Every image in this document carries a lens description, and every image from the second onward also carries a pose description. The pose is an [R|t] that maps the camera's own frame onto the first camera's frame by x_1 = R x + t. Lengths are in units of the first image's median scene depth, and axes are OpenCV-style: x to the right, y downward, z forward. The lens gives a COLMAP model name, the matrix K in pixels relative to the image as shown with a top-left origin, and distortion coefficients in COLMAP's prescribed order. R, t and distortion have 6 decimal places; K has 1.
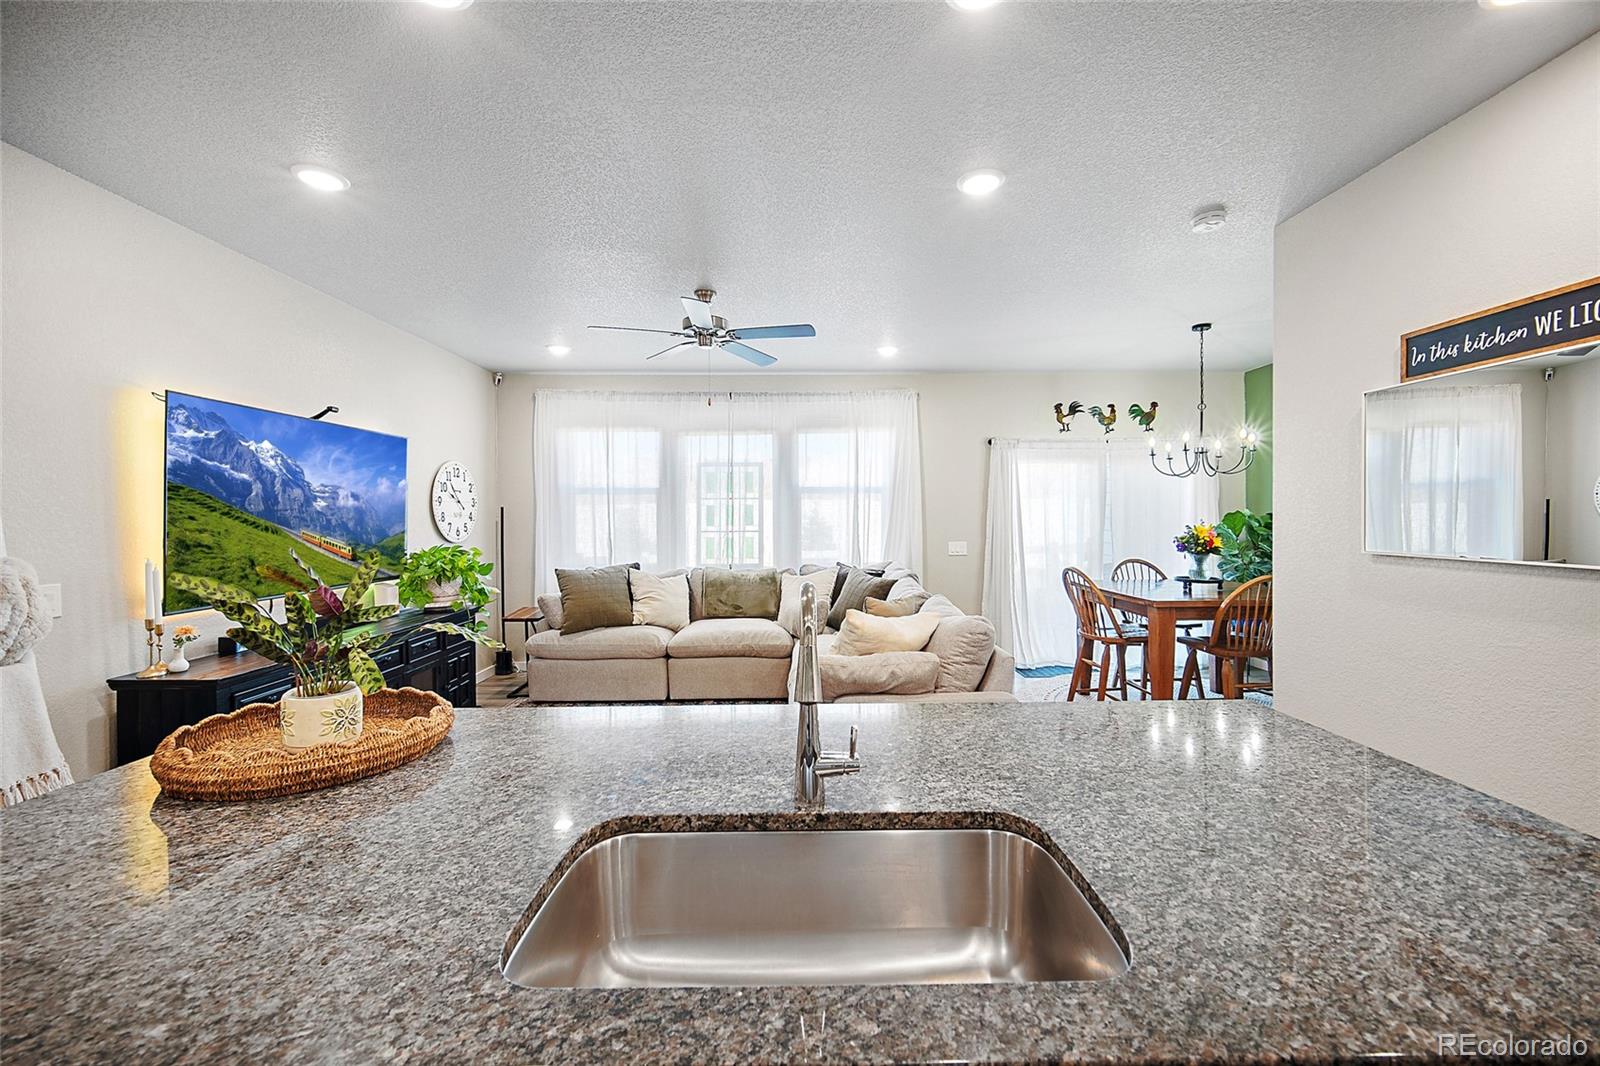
lens RADIAL K [[631.8, 0, 808.1], [0, 631.8, 519.4], [0, 0, 1]] dist [-0.002949, -0.000478]
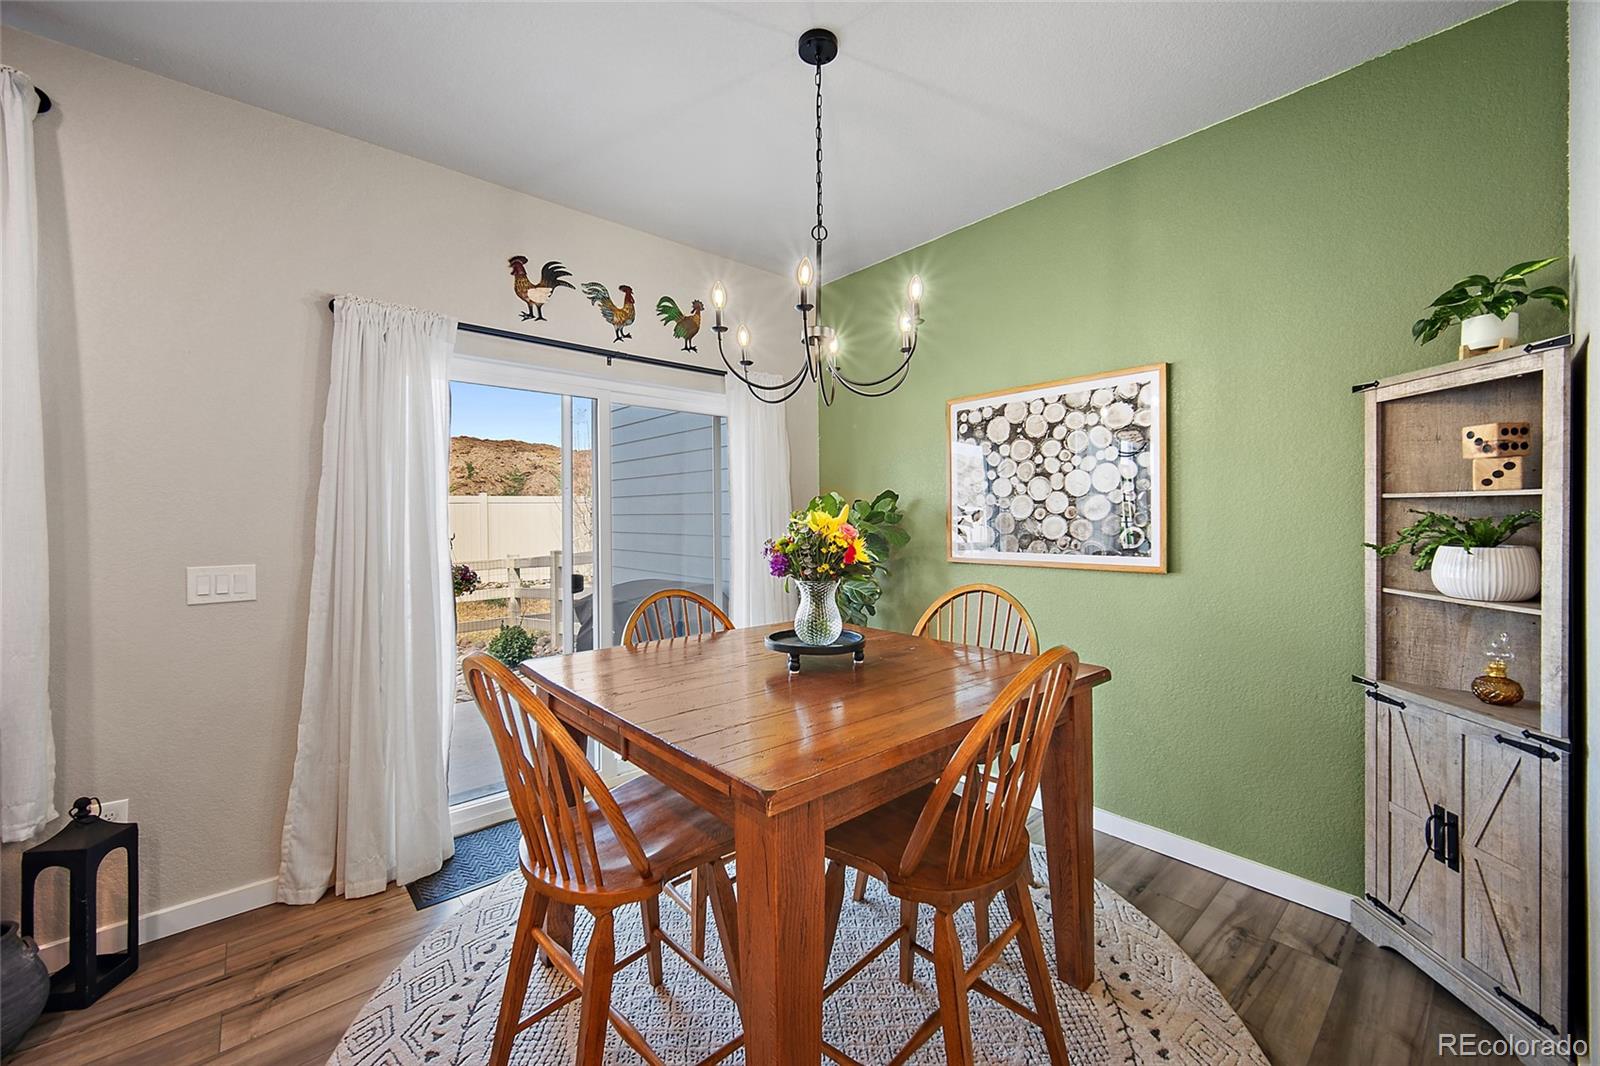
lens RADIAL K [[628.4, 0, 803.2], [0, 628.4, 539.3], [0, 0, 1]] dist [-0.001594, 0.000165]
pose [[0.760530, -0.017981, 0.649054, 0.315470], [0.002750, 0.999697, 0.024472, 0.016152], [-0.649297, -0.016827, 0.760349, 0.637518]]
